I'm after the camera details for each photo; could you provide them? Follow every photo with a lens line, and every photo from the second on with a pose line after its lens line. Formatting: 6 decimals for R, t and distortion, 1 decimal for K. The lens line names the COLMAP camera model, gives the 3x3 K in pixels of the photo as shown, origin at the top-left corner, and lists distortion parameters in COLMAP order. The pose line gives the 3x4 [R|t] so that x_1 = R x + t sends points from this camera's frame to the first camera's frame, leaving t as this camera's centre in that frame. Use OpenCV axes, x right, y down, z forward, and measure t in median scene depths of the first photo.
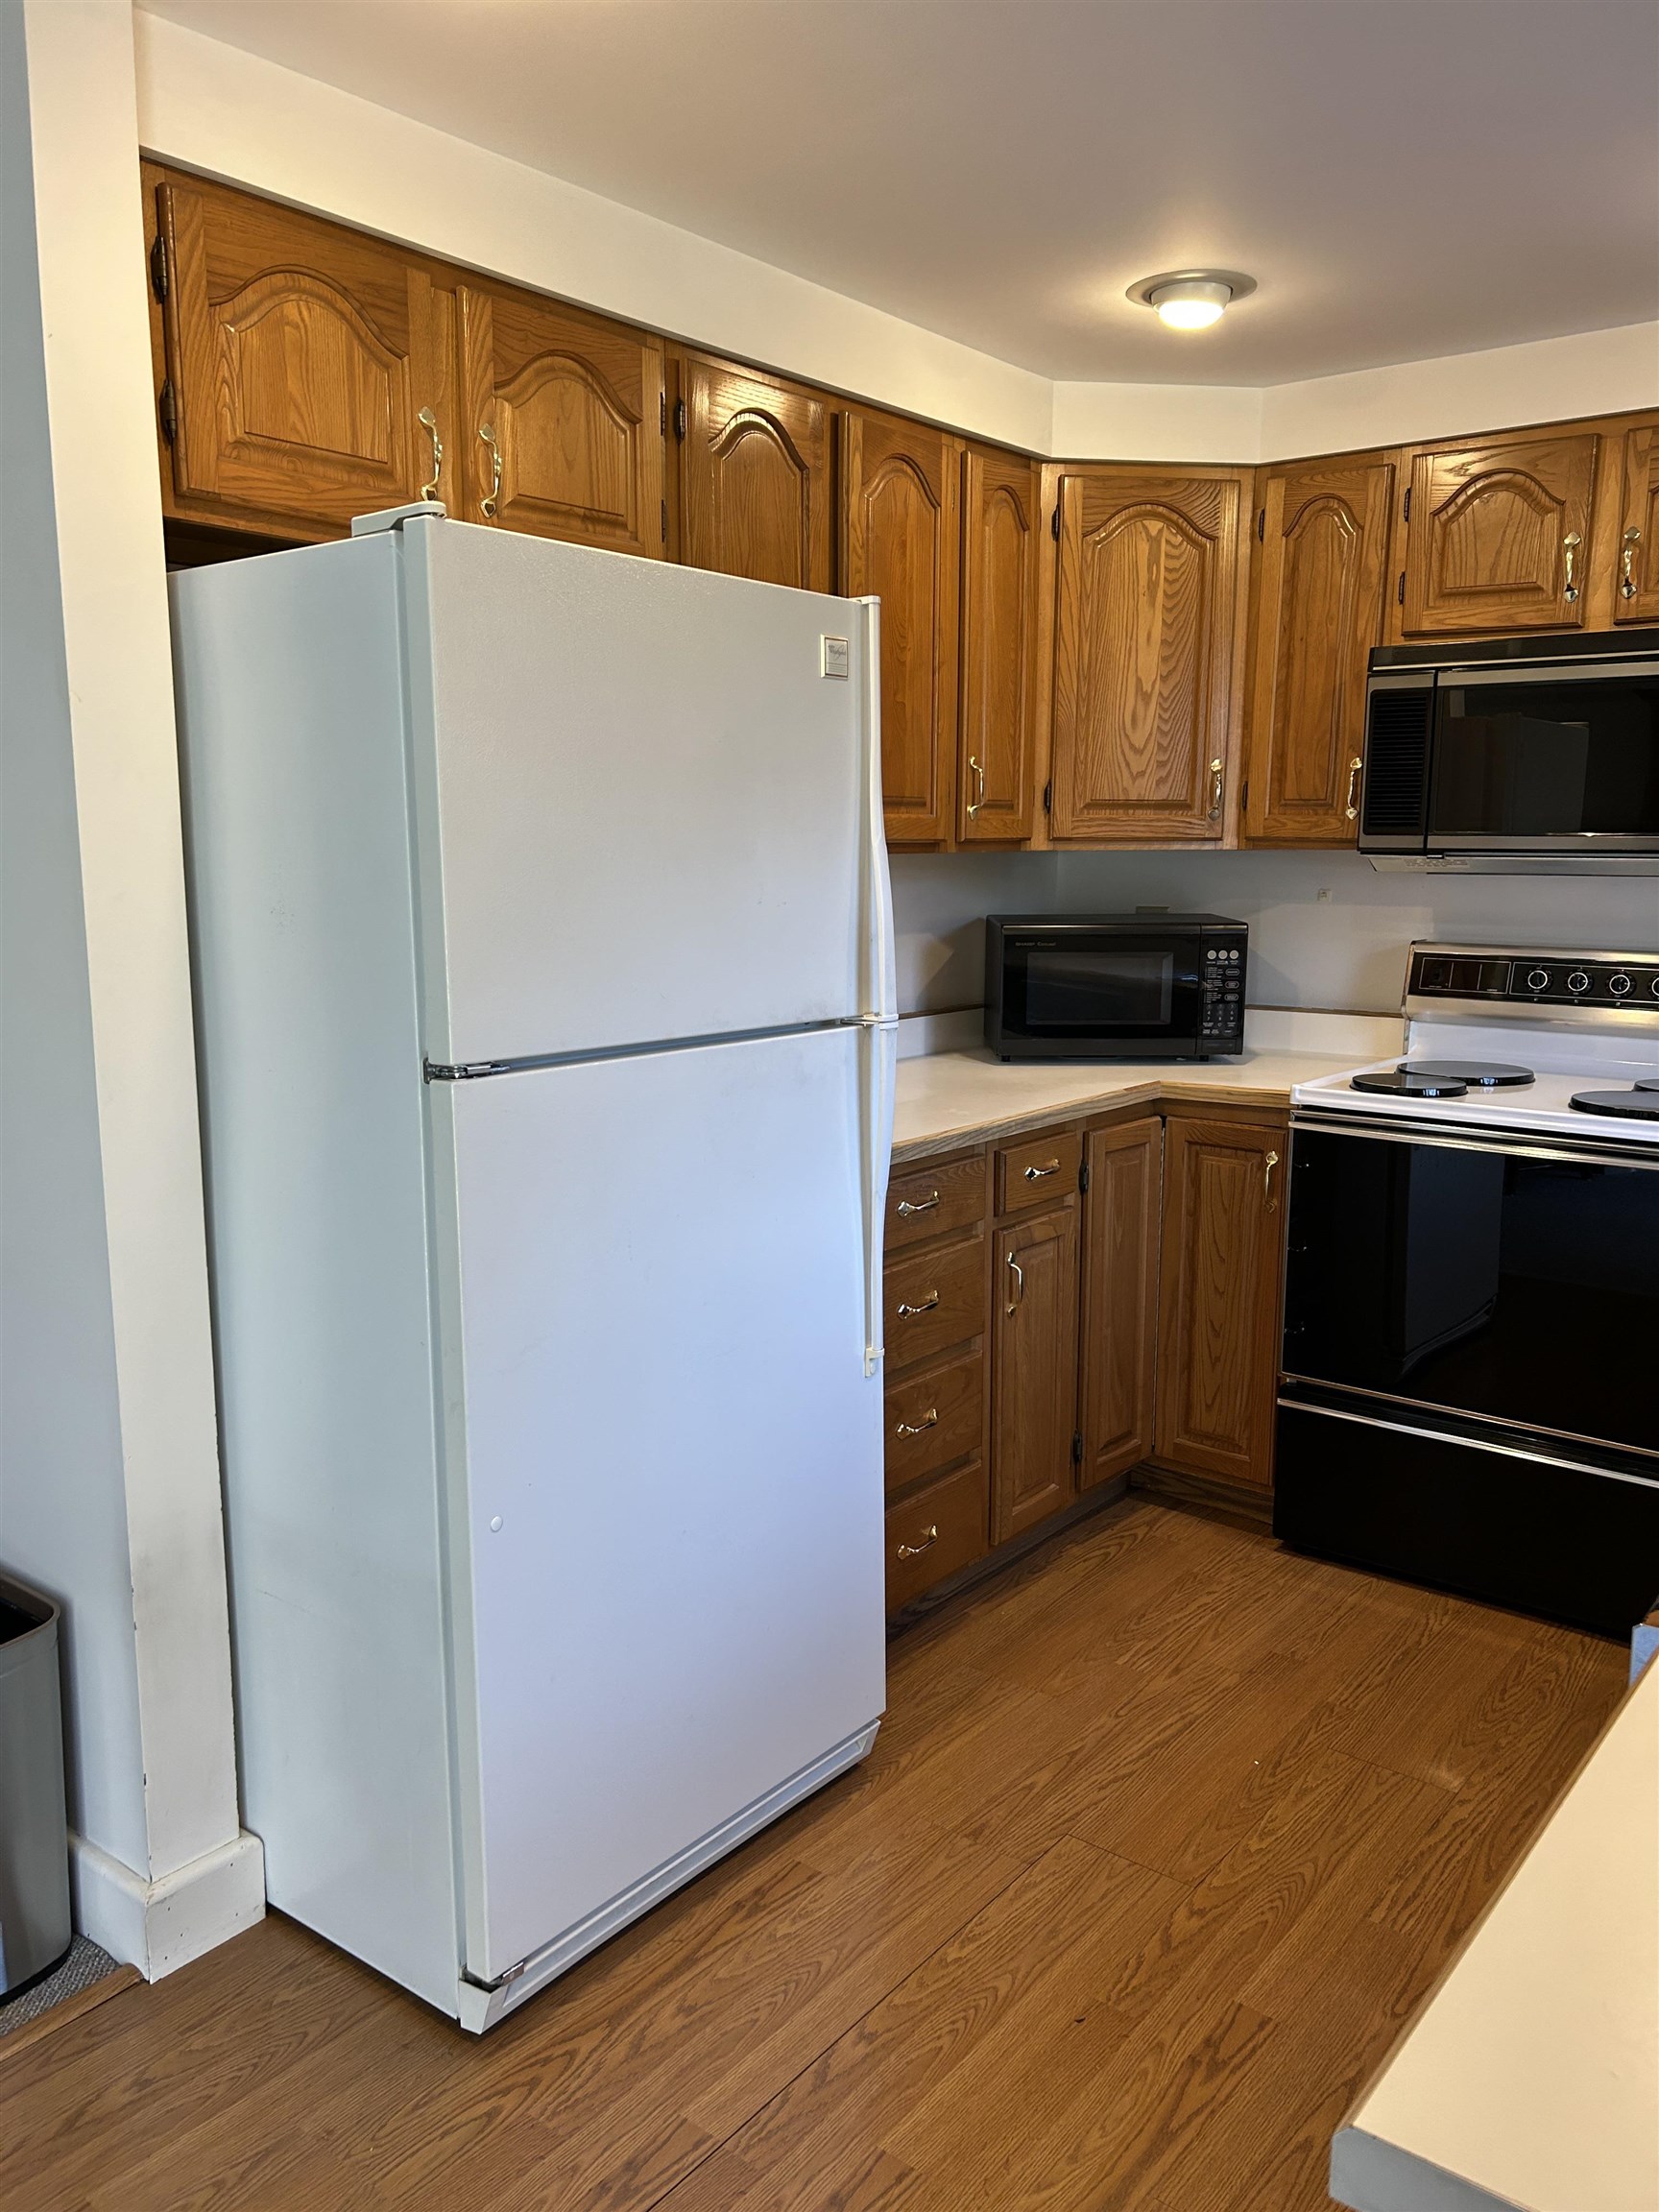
lens RADIAL K [[1677.2, 0, 842.9], [0, 1677.2, 1104.4], [0, 0, 1]] dist [0.041731, -0.047675]
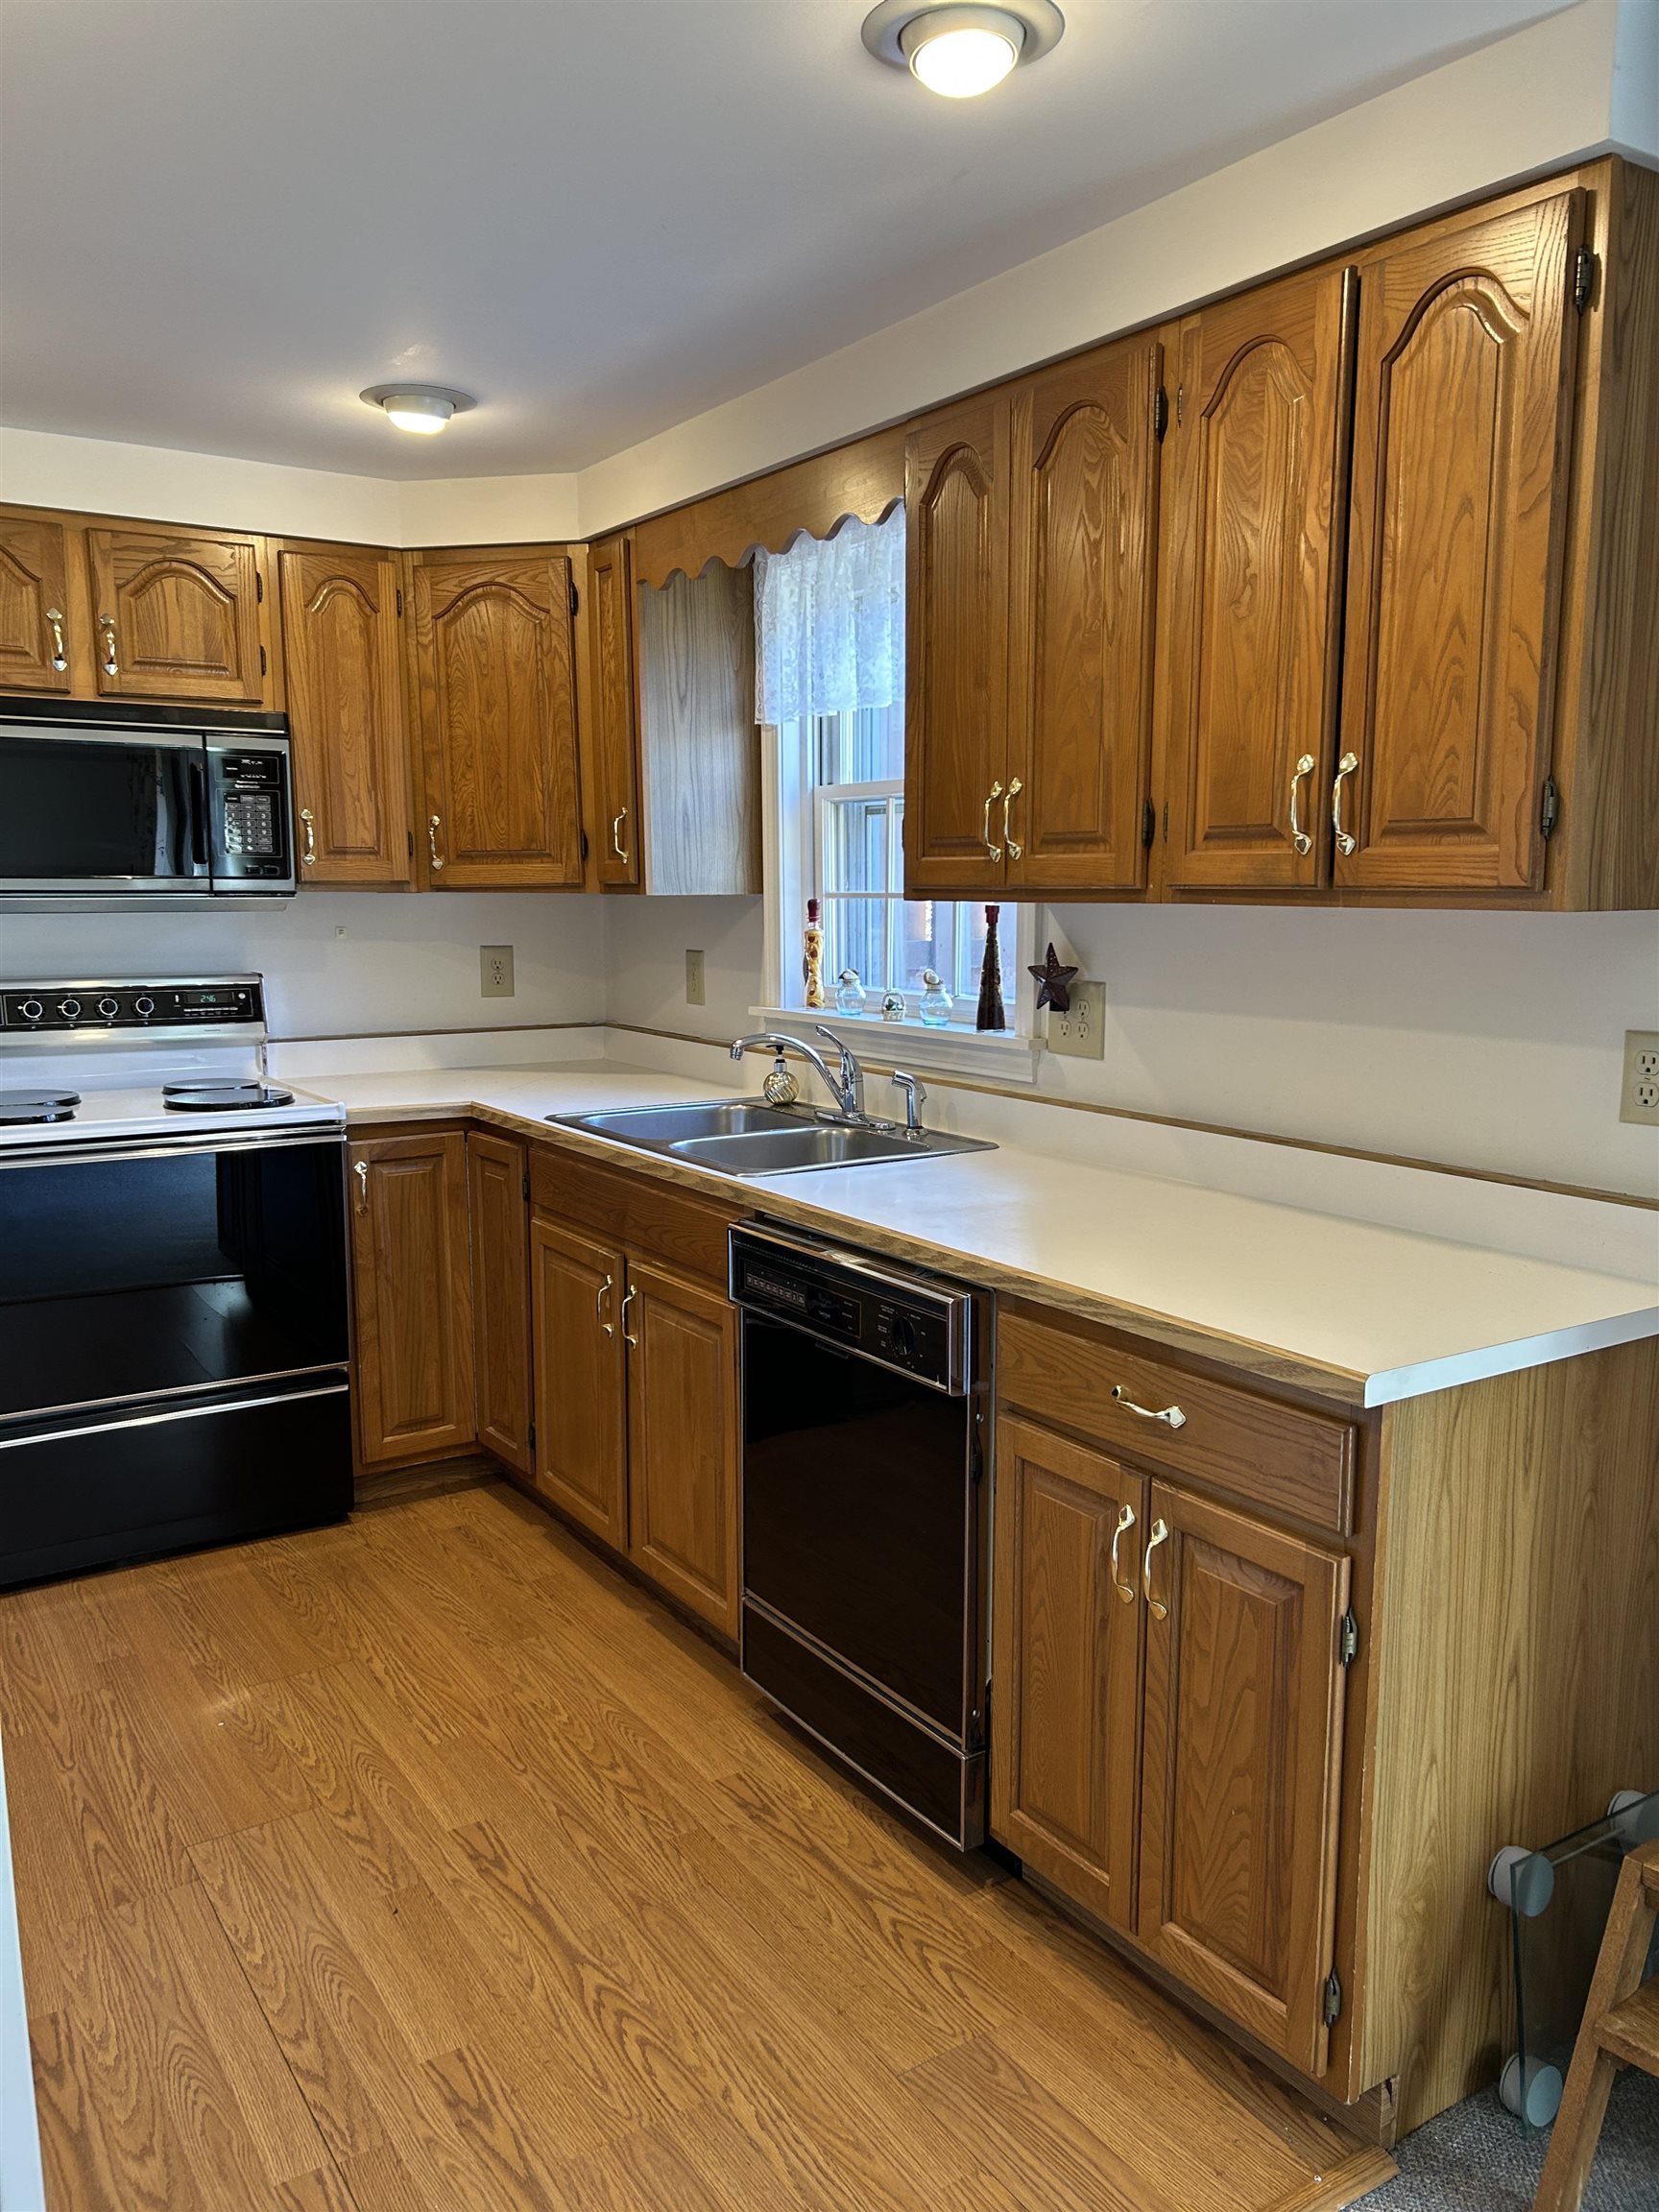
lens RADIAL K [[1677.2, 0, 842.9], [0, 1677.2, 1104.4], [0, 0, 1]] dist [0.041731, -0.047675]
pose [[0.313413, -0.132103, 0.940384, -0.488338], [0.148149, 0.984953, 0.088989, -0.035894], [-0.937990, 0.111427, 0.328268, 0.173559]]
